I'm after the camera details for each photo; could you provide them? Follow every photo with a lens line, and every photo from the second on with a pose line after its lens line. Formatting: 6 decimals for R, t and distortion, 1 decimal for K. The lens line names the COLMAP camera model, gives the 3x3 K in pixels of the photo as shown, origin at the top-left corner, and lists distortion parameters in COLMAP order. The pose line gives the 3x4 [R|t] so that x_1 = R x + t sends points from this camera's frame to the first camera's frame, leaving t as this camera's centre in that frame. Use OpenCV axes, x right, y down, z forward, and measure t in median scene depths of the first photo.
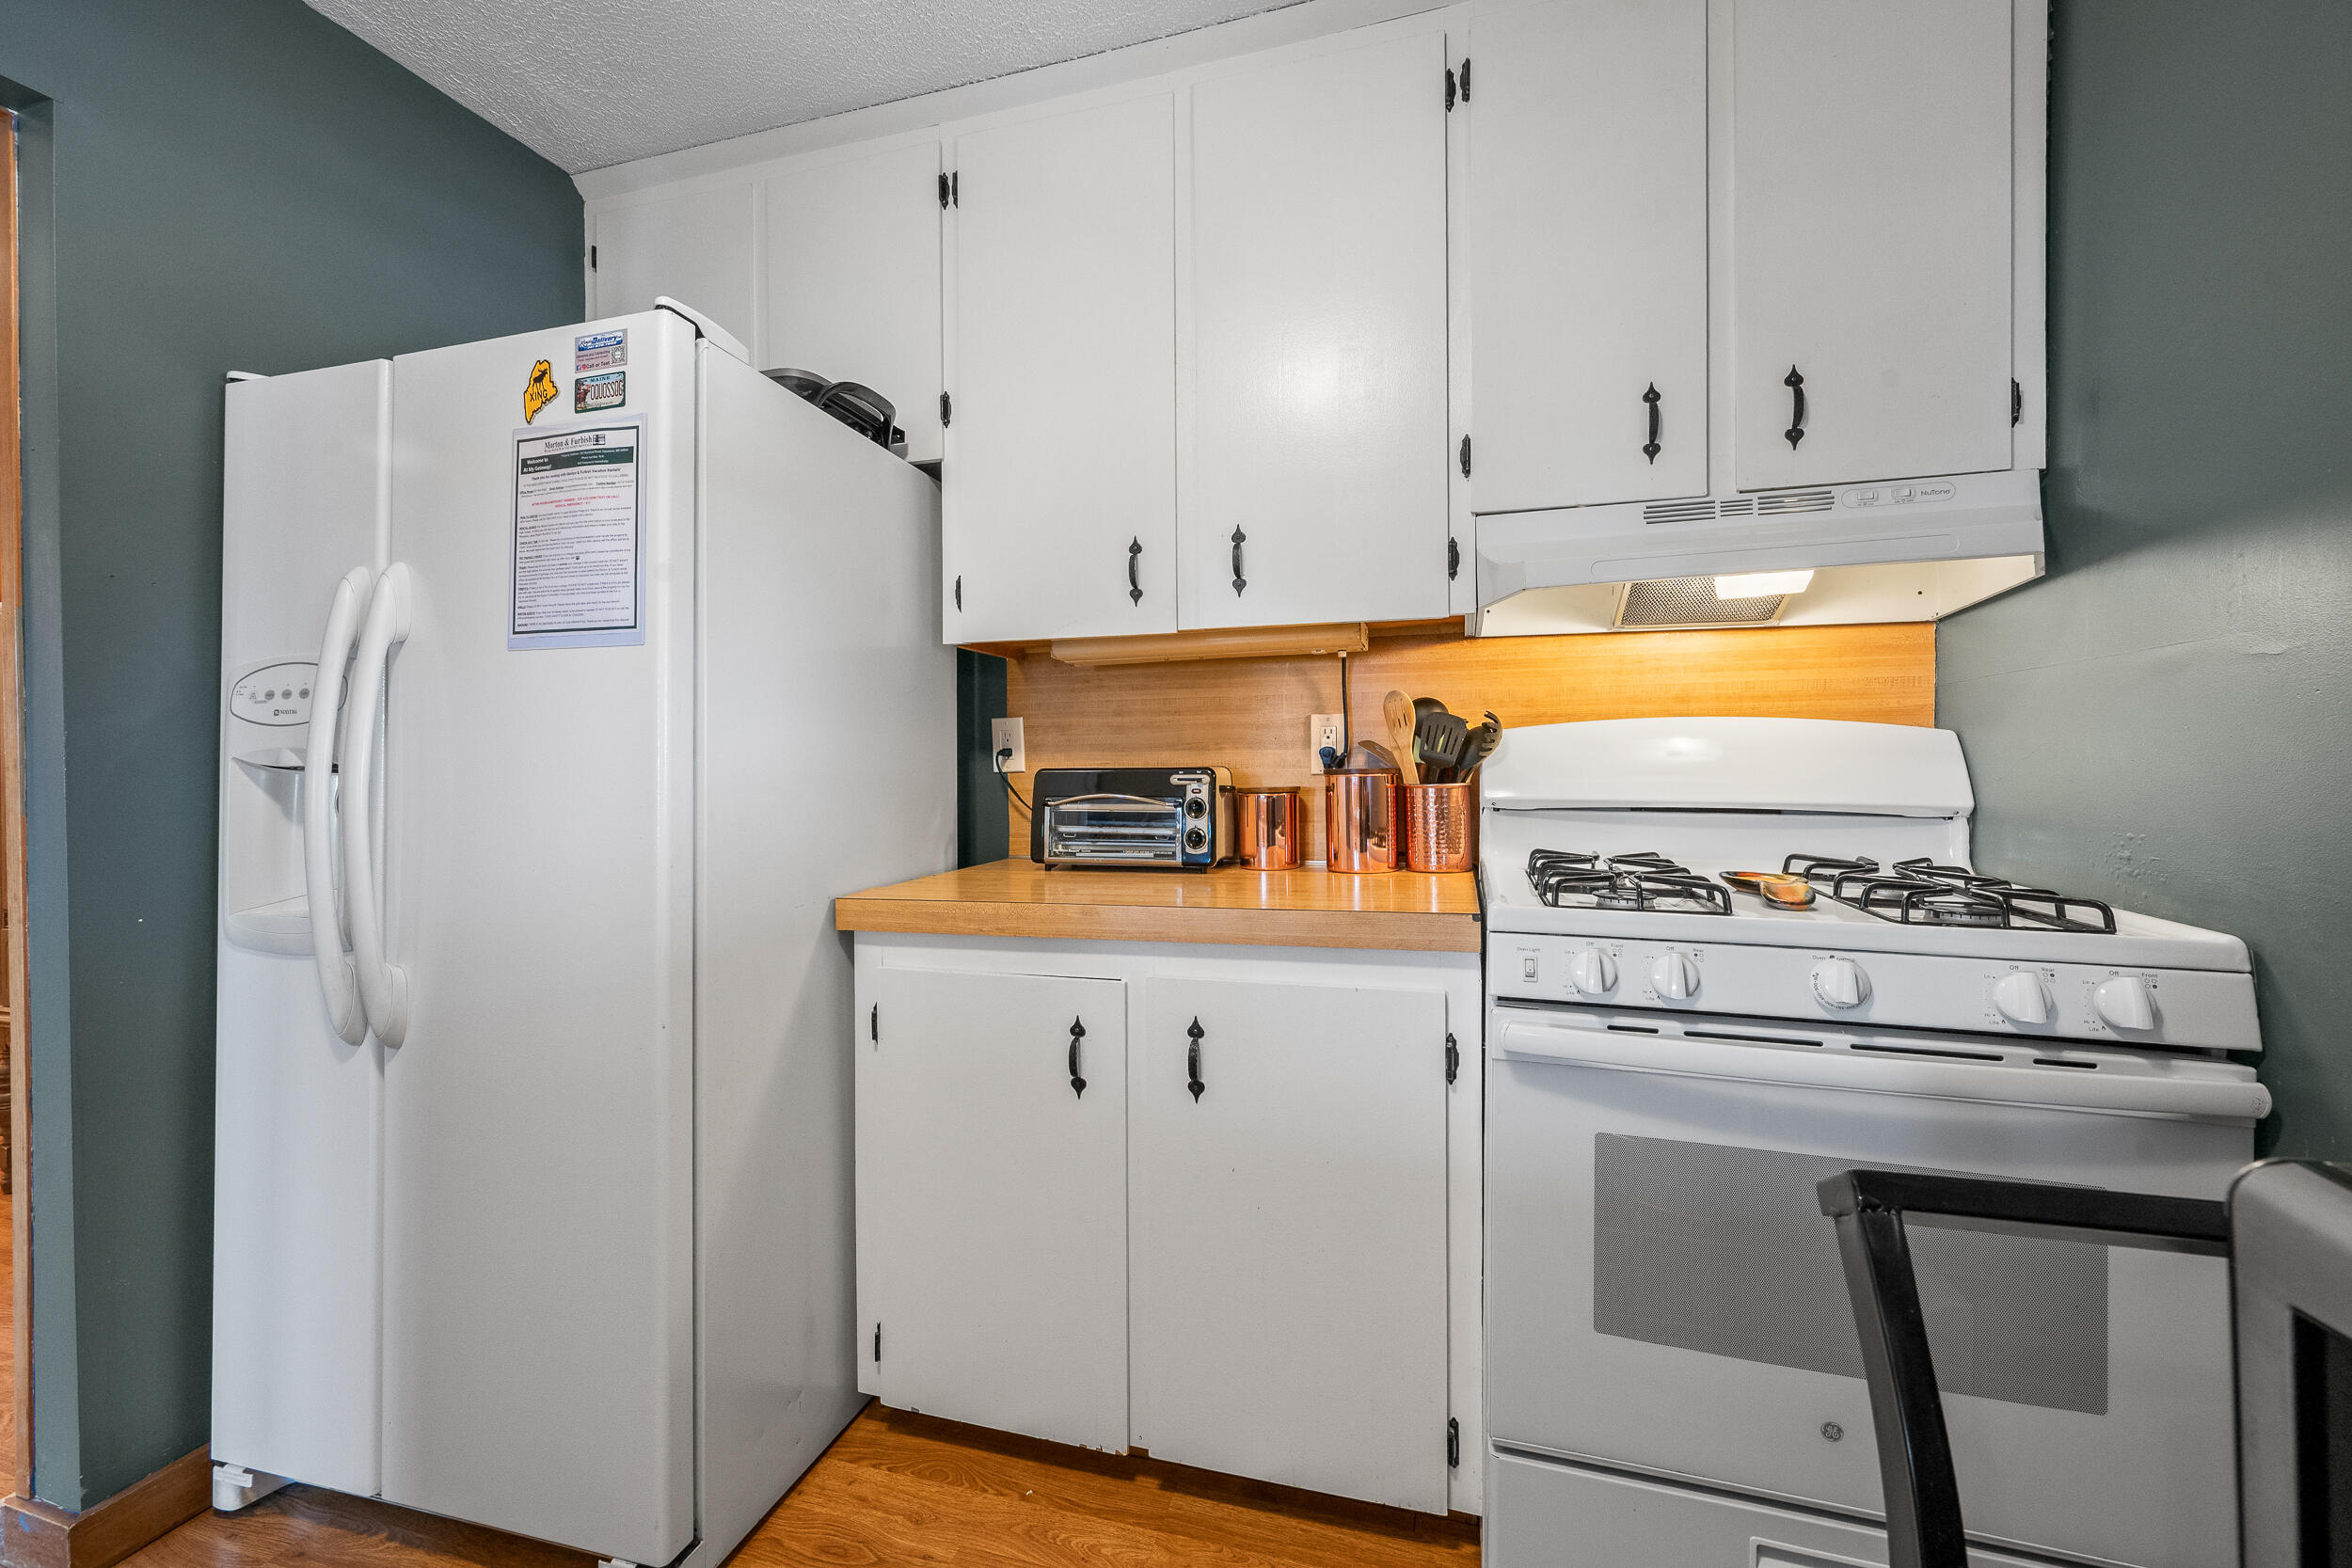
lens RADIAL K [[924.4, 0, 1188.5], [0, 924.4, 751.3], [0, 0, 1]] dist [-0.000454, 0.000372]
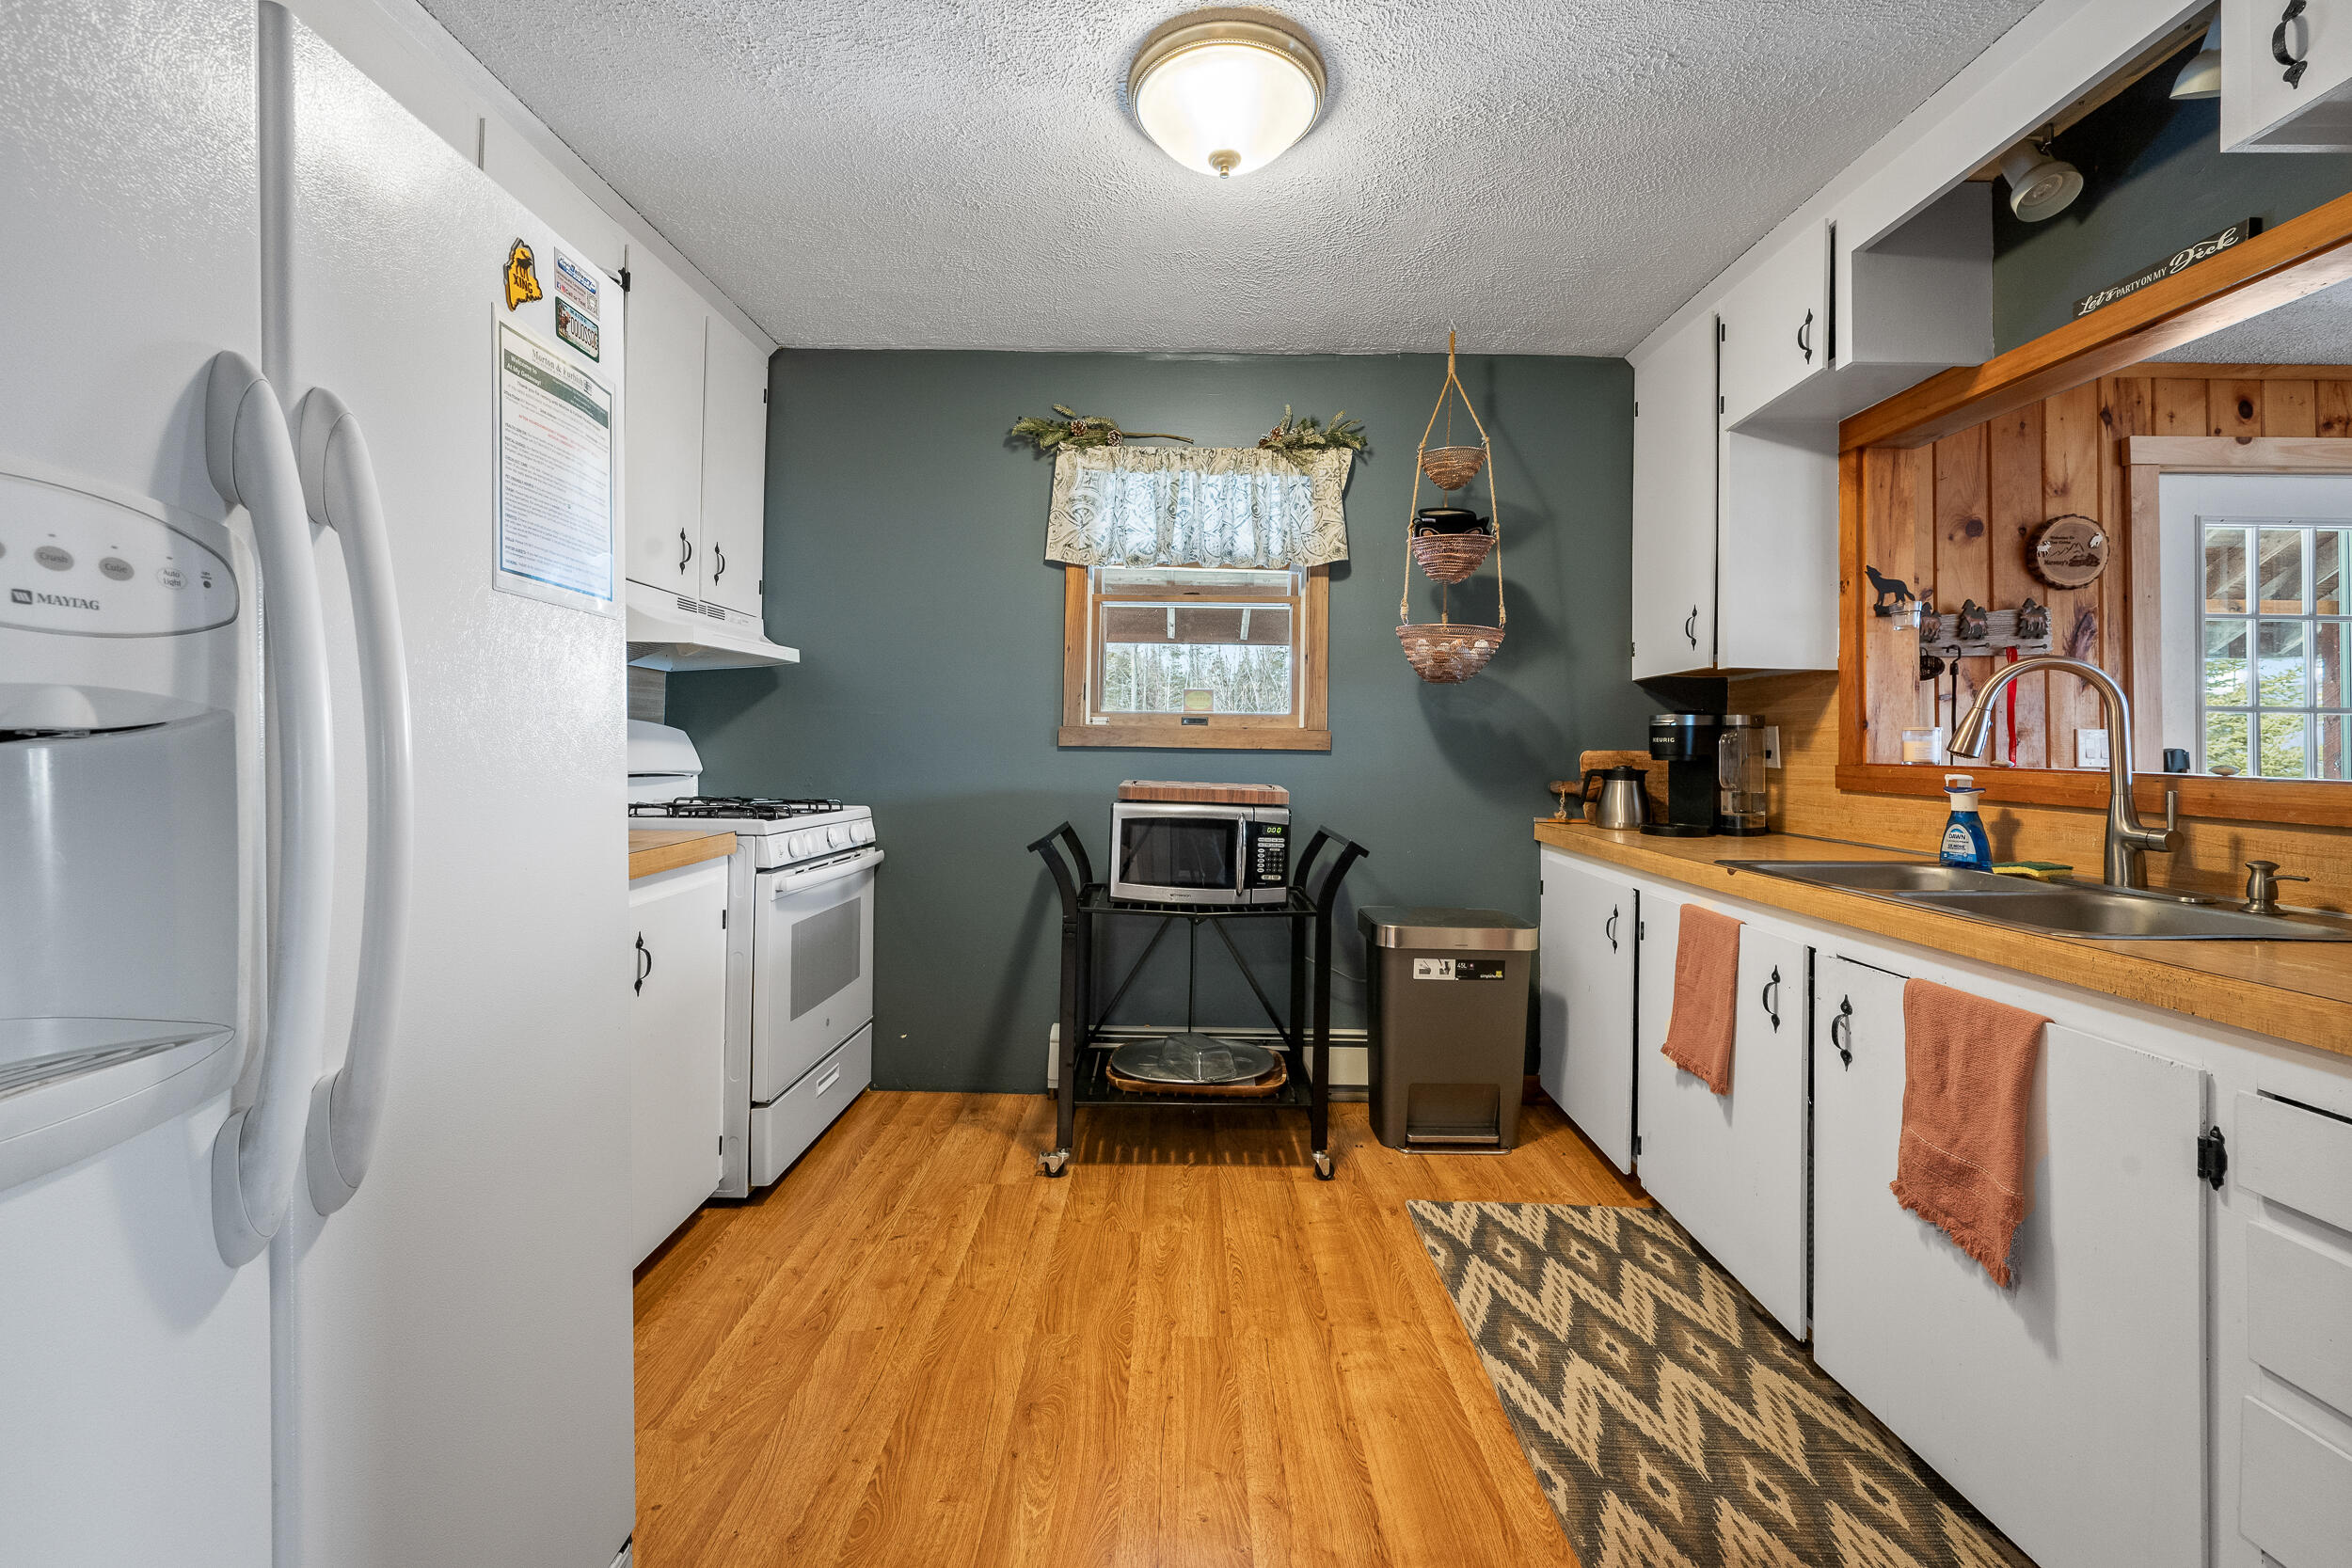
lens RADIAL K [[924.4, 0, 1176.2], [0, 924.4, 741.6], [0, 0, 1]] dist [-0.000454, 0.000372]
pose [[-0.266504, 0.014430, 0.963726, -1.635688], [-0.018154, 0.999635, -0.019988, 0.024181], [-0.963663, -0.022823, -0.266145, 0.651937]]
